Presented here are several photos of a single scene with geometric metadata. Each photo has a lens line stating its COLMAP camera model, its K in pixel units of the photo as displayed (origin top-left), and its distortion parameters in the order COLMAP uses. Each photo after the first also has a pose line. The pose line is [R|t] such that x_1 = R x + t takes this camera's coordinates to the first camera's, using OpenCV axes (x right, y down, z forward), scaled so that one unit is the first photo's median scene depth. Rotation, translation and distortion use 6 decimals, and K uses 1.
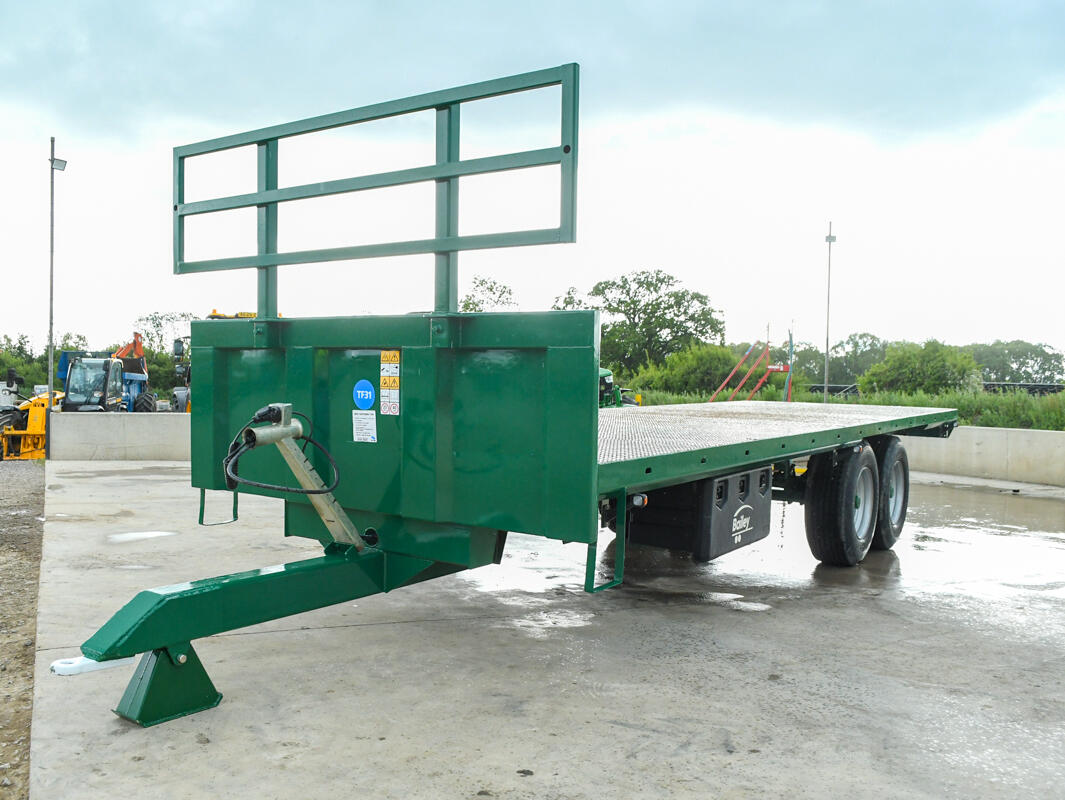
lens RADIAL K [[950.8, 0, 529.9], [0, 950.8, 432.1], [0, 0, 1]] dist [-0.080247, 0.005688]
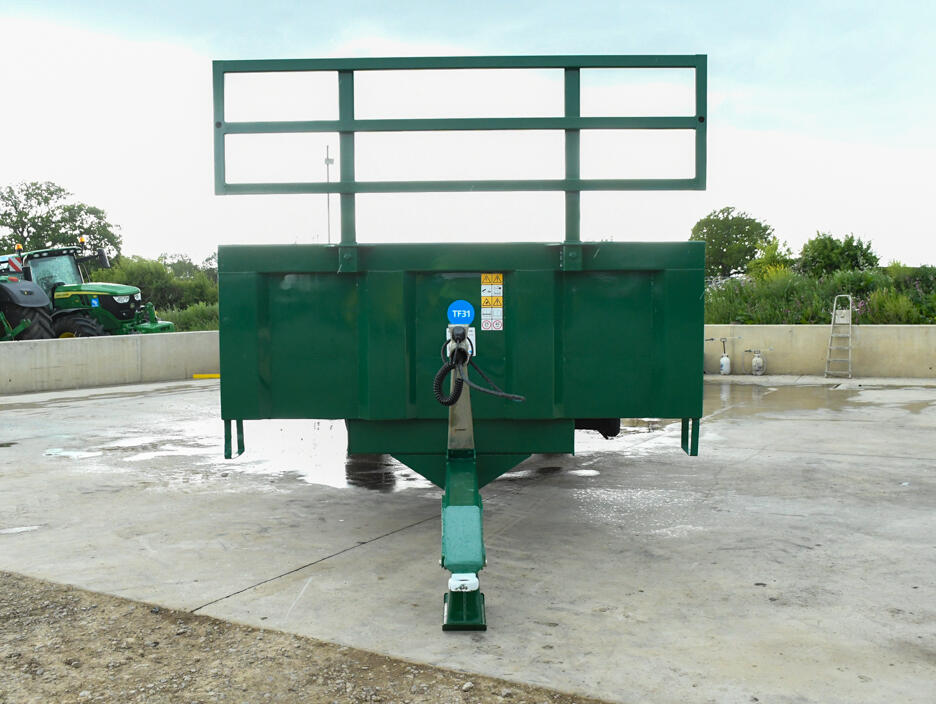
lens RADIAL K [[882.2, 0, 468.0], [0, 882.2, 352.0], [0, 0, 1]] dist [-0.056714, 0.001774]
pose [[0.819902, -0.054787, 0.569877, -0.813233], [0.059667, 0.998167, 0.010117, -0.005110], [-0.569386, 0.025708, 0.821668, 0.160449]]
